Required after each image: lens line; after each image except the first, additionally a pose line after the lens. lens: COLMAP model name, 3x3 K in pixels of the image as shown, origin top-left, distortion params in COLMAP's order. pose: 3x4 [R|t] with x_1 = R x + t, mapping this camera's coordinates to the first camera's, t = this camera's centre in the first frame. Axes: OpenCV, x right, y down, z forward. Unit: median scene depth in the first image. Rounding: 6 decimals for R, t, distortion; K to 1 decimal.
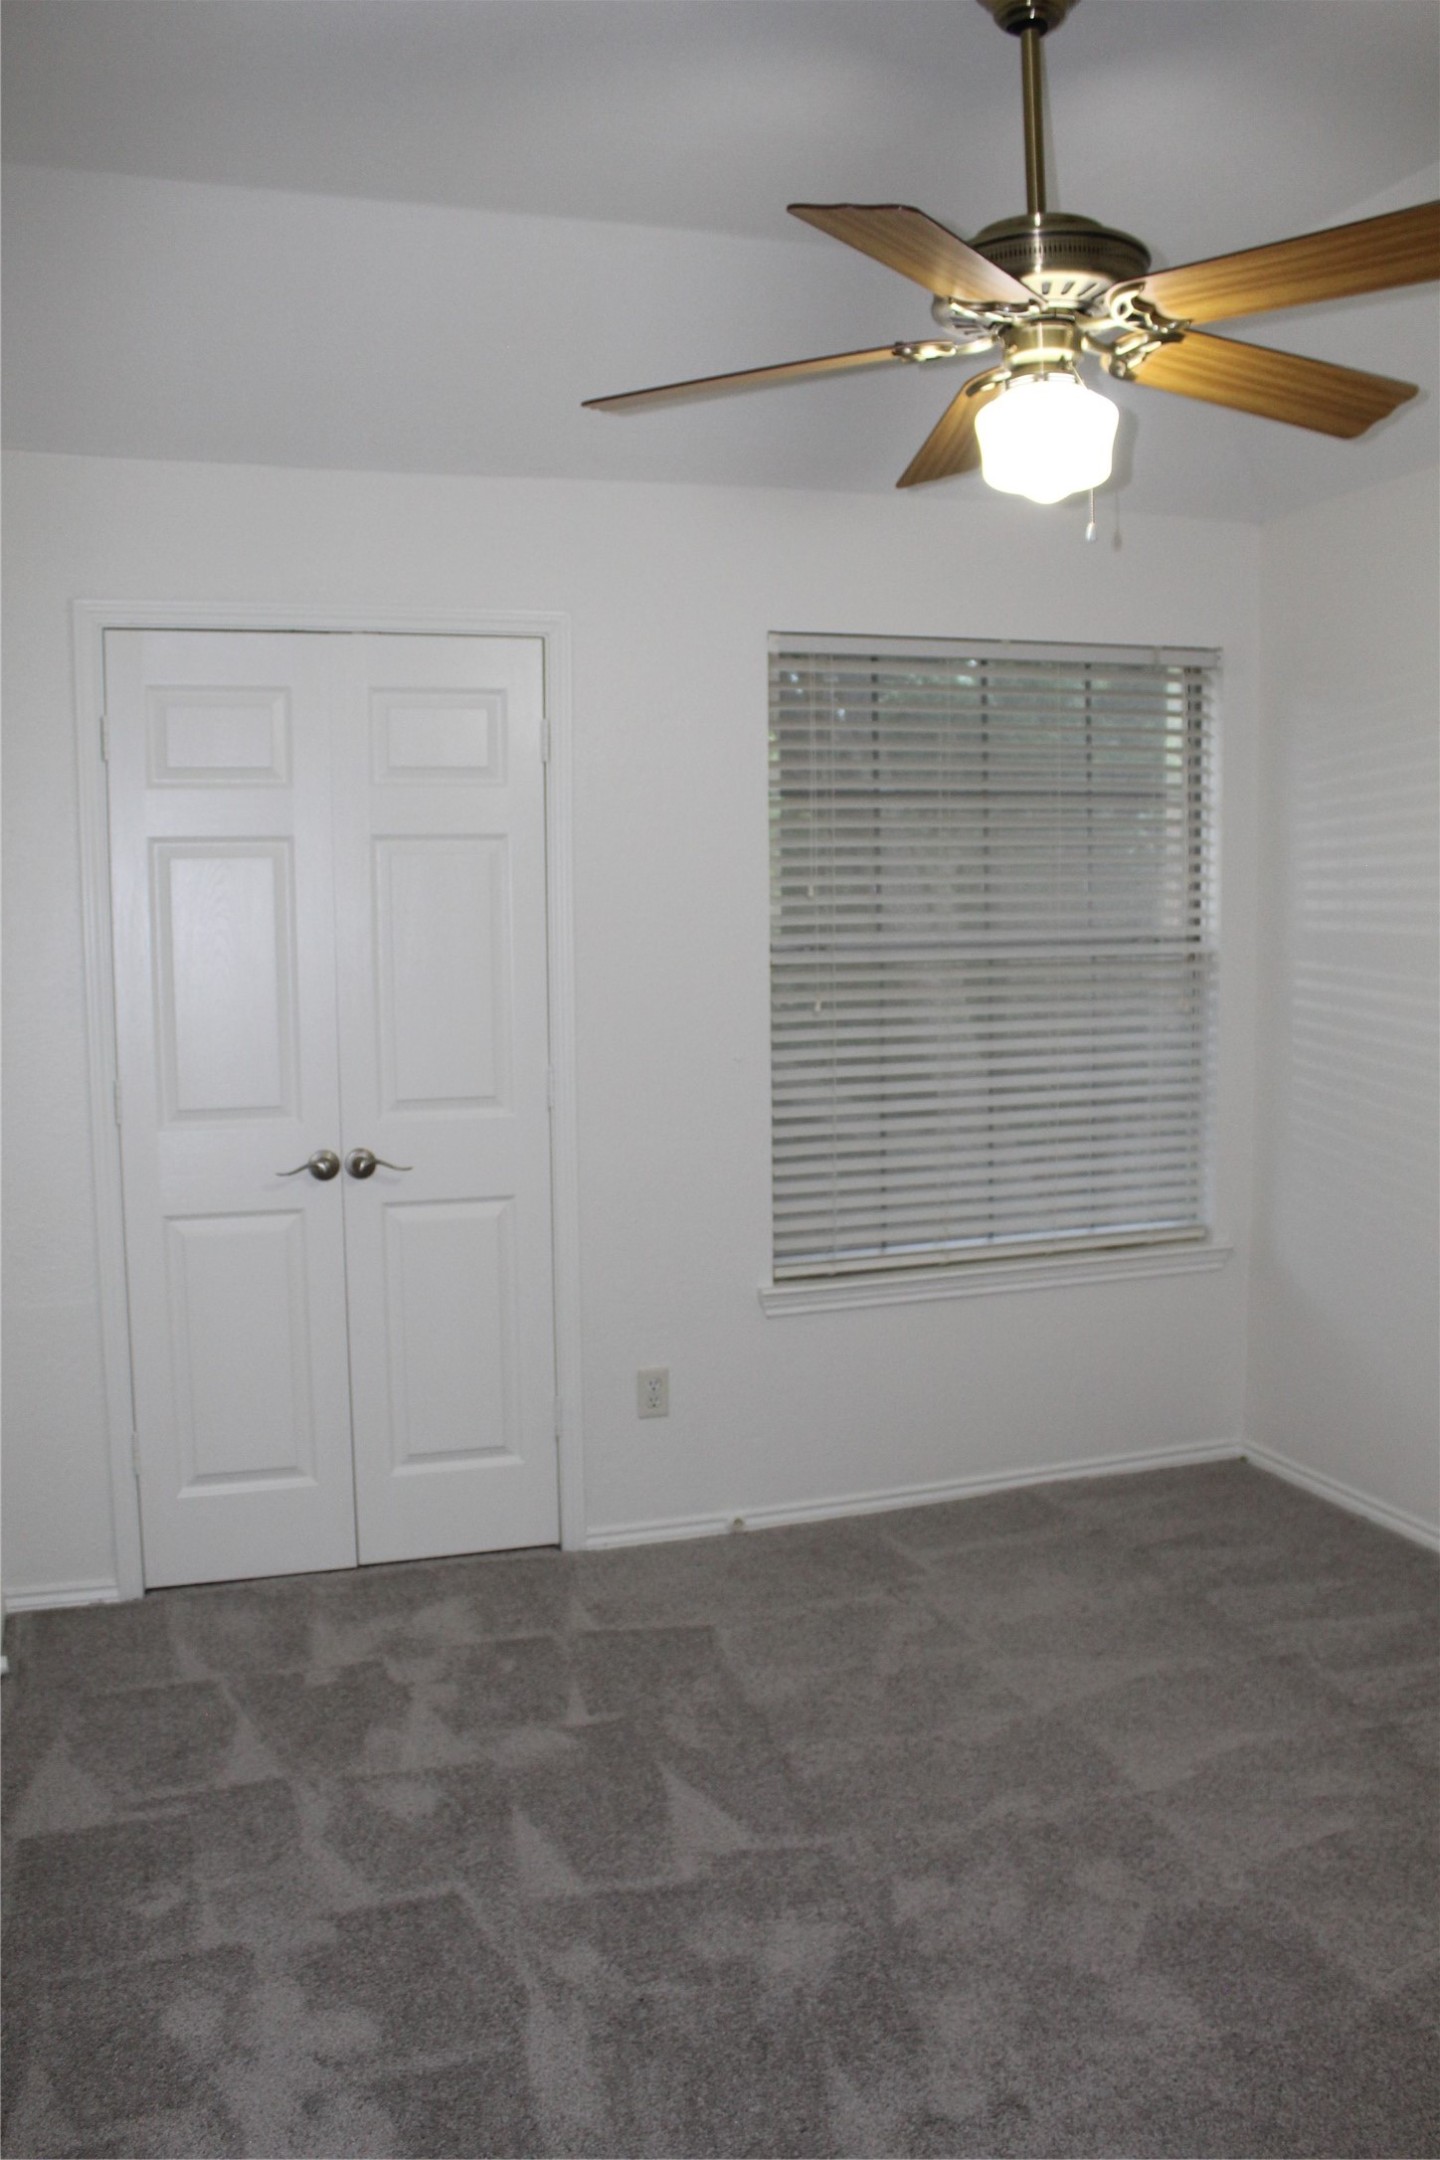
lens RADIAL K [[1808.2, 0, 720.0], [0, 1808.2, 1080.0], [0, 0, 1]] dist [-0.151908, 0.123280]
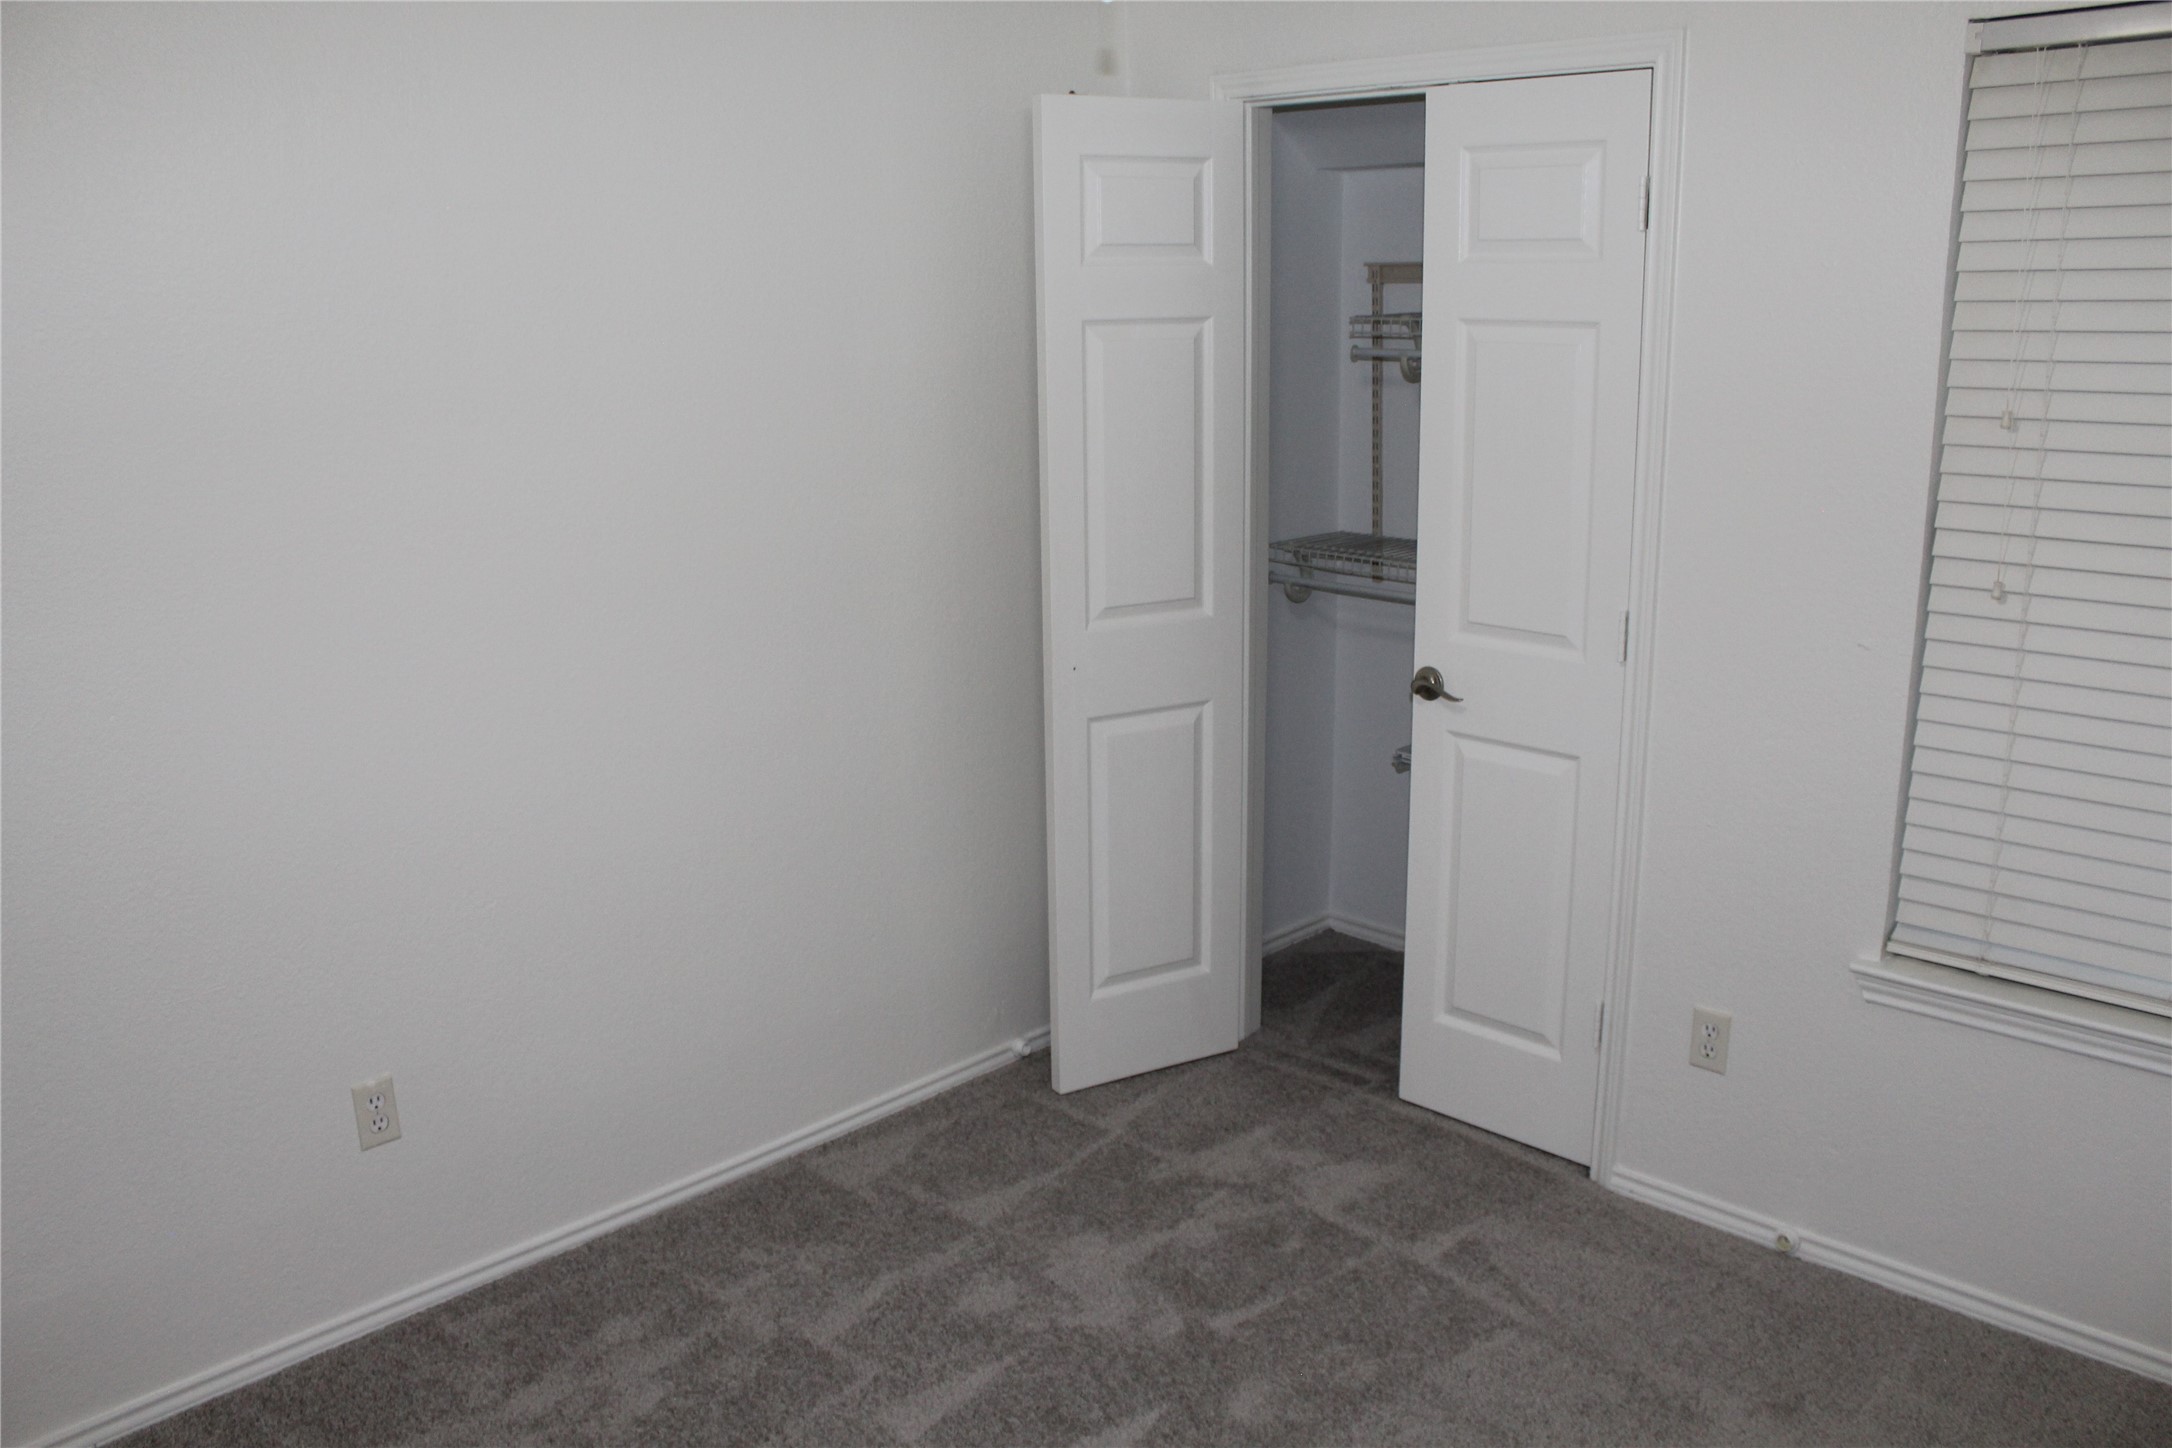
lens RADIAL K [[1818.2, 0, 1086.0], [0, 1818.2, 724.0], [0, 0, 1]] dist [-0.151908, 0.123280]
pose [[0.449138, 0.218388, -0.866361, 0.530513], [-0.079264, 0.975583, 0.204828, -0.108672], [0.889940, -0.023324, 0.455482, 0.443773]]
